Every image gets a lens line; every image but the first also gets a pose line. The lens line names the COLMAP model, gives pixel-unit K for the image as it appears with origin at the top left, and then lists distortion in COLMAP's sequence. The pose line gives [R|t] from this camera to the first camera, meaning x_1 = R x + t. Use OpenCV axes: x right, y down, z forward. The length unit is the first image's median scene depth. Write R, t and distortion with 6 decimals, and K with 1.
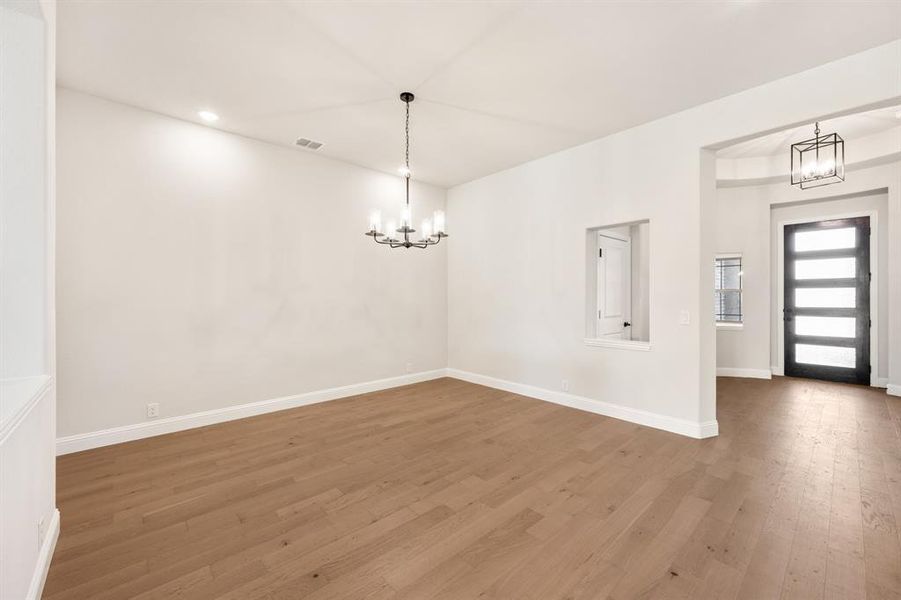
lens RADIAL K [[364.7, 0, 445.4], [0, 364.7, 299.9], [0, 0, 1]] dist [0.001612, 0.000642]
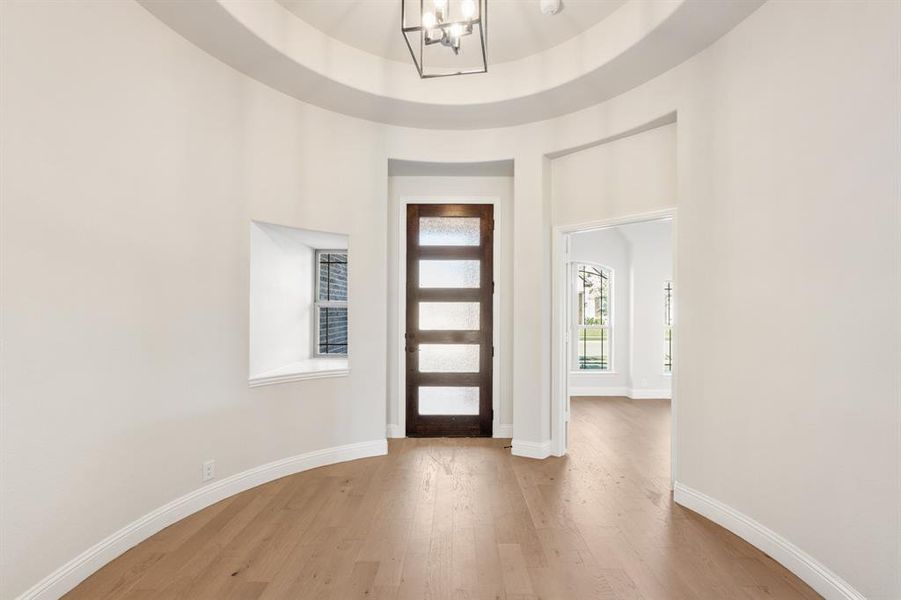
lens RADIAL K [[364.7, 0, 448.5], [0, 364.7, 309.6], [0, 0, 1]] dist [0.001612, 0.000642]
pose [[0.691539, 0.013931, 0.722205, 0.528131], [-0.004342, 0.999876, -0.015129, -0.007742], [-0.722326, 0.007326, 0.691513, 0.516046]]
